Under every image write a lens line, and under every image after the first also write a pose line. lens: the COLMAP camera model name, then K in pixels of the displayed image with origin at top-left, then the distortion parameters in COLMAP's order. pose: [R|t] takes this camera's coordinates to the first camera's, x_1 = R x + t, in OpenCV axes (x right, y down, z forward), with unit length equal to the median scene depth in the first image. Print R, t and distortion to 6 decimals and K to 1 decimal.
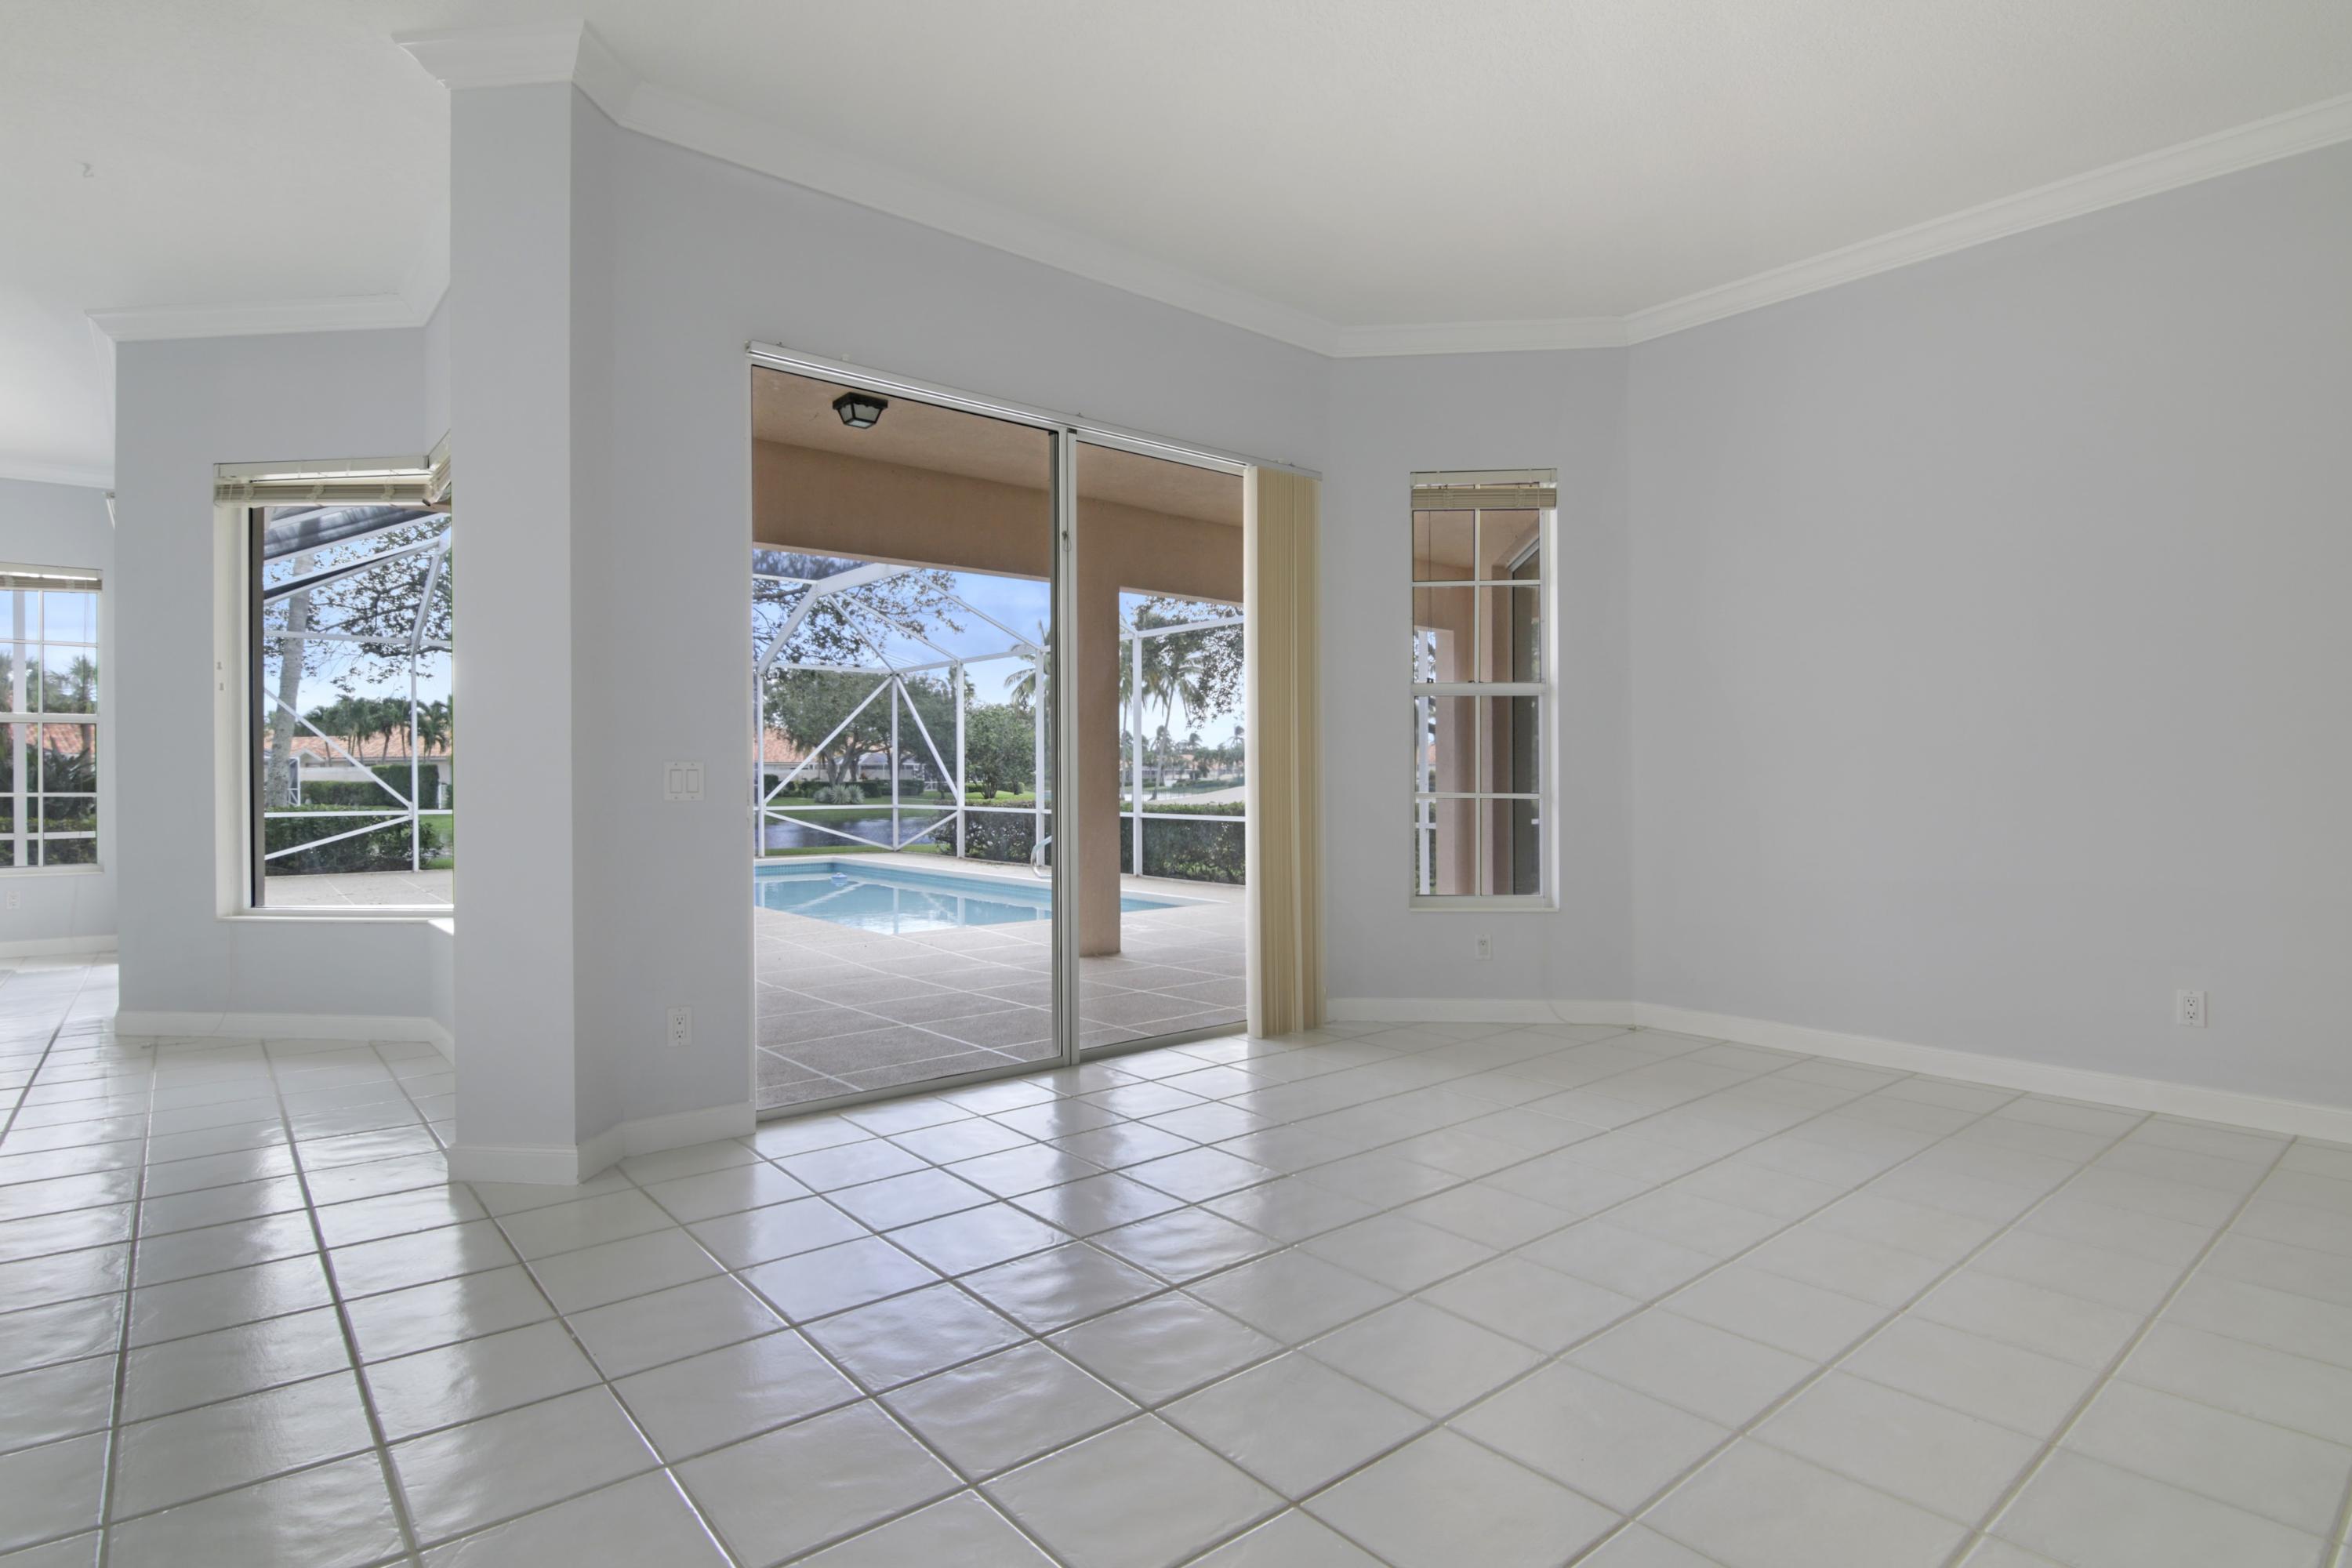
lens RADIAL K [[1194.4, 0, 1181.3], [0, 1194.4, 774.7], [0, 0, 1]] dist [-0.005400, -0.001915]
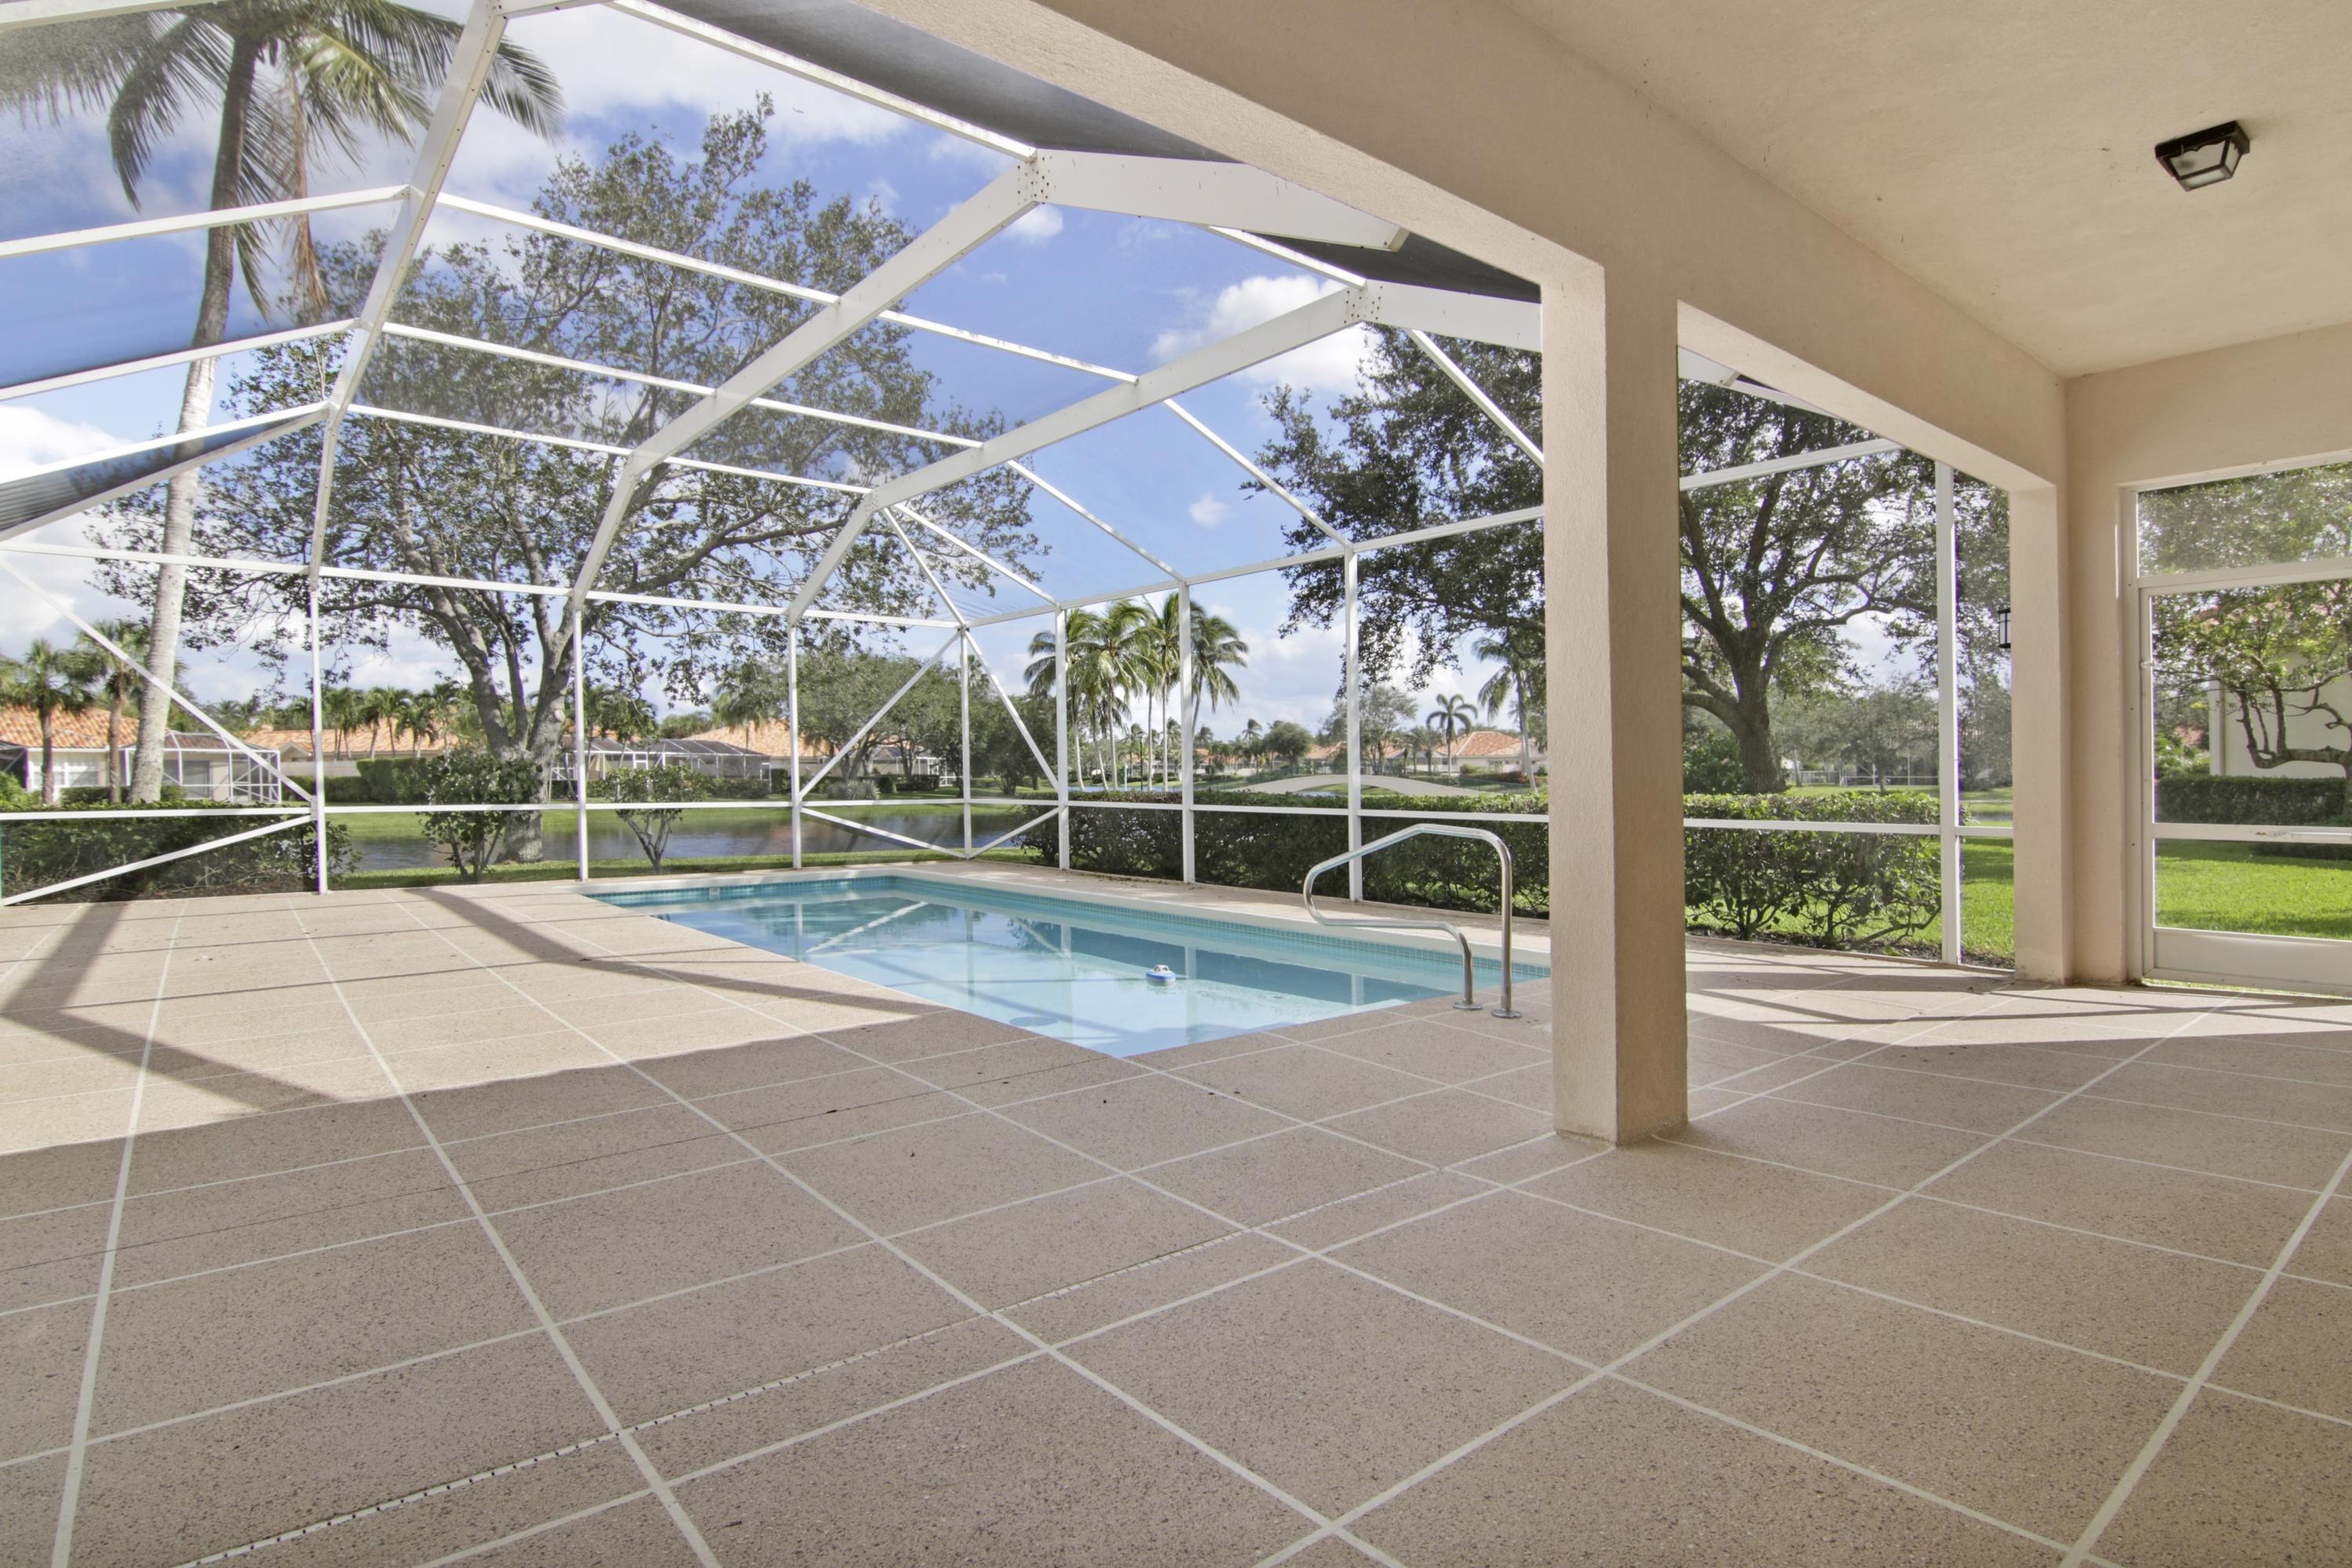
lens RADIAL K [[1194.4, 0, 1154.1], [0, 1194.4, 790.1], [0, 0, 1]] dist [-0.005400, -0.001915]
pose [[0.999776, -0.001853, -0.021093, -0.091874], [0.002192, 0.999869, 0.016027, 0.006780], [0.021061, -0.016069, 0.999649, 0.211848]]
